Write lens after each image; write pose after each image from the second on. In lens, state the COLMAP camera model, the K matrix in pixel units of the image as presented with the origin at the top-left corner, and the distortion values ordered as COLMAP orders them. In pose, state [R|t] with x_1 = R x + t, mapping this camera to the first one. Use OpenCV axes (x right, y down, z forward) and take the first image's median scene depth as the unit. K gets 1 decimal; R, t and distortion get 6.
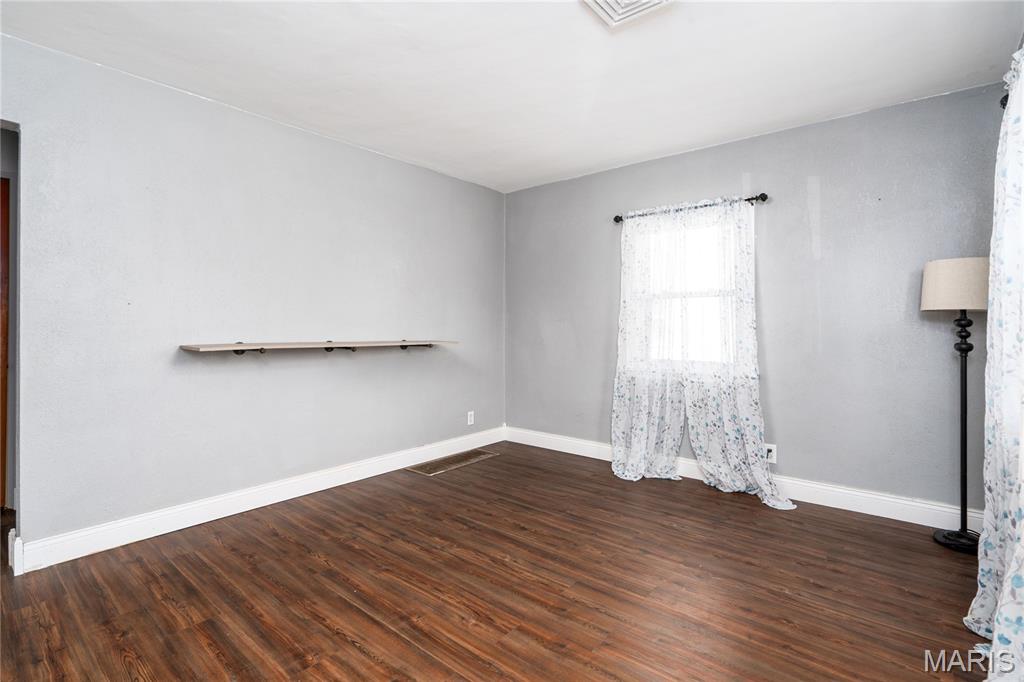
lens RADIAL K [[478.8, 0, 504.1], [0, 478.8, 332.9], [0, 0, 1]] dist [-0.006249, 0.001641]
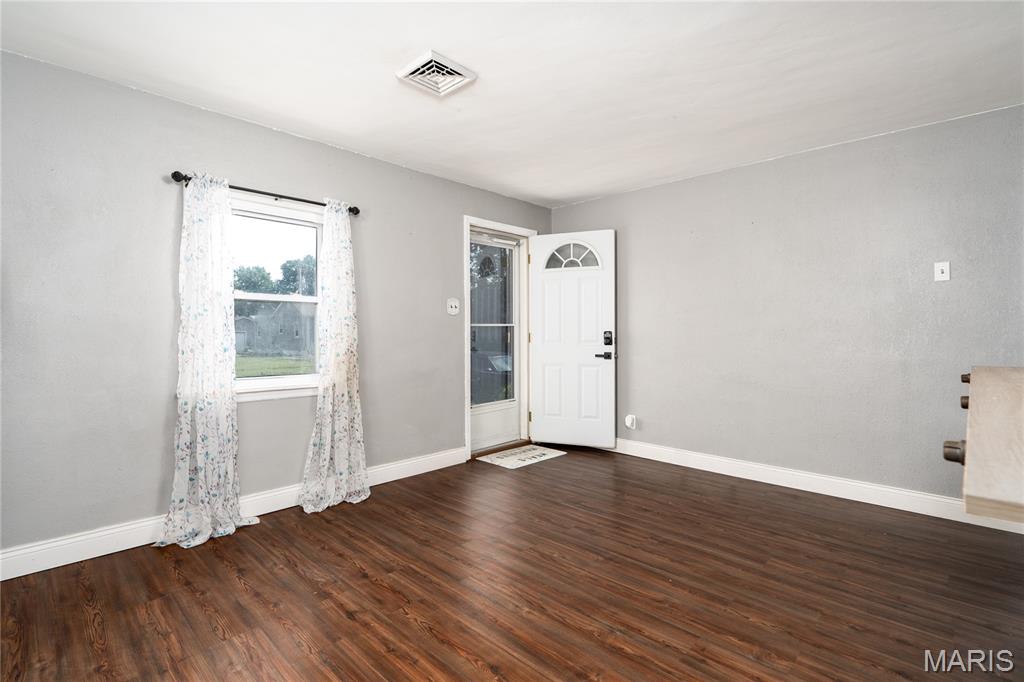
lens RADIAL K [[478.8, 0, 506.2], [0, 478.8, 332.5], [0, 0, 1]] dist [-0.006249, 0.001641]
pose [[-0.997334, -0.000898, 0.072962, -0.018797], [-0.000194, 0.999953, 0.009649, -0.019661], [-0.072967, 0.009609, -0.997288, 1.703790]]
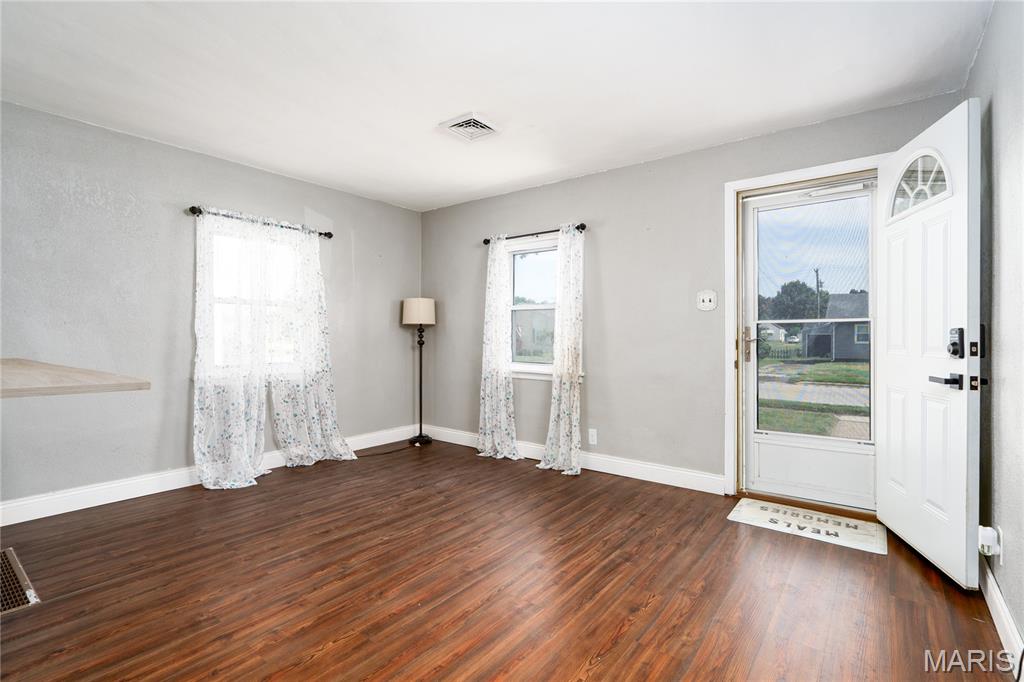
lens RADIAL K [[478.8, 0, 512.7], [0, 478.8, 343.4], [0, 0, 1]] dist [-0.006249, 0.001641]
pose [[-0.040675, -0.020484, 0.998962, -1.040032], [0.009887, 0.999733, 0.020902, -0.004810], [-0.999123, 0.010727, -0.040462, 0.689646]]
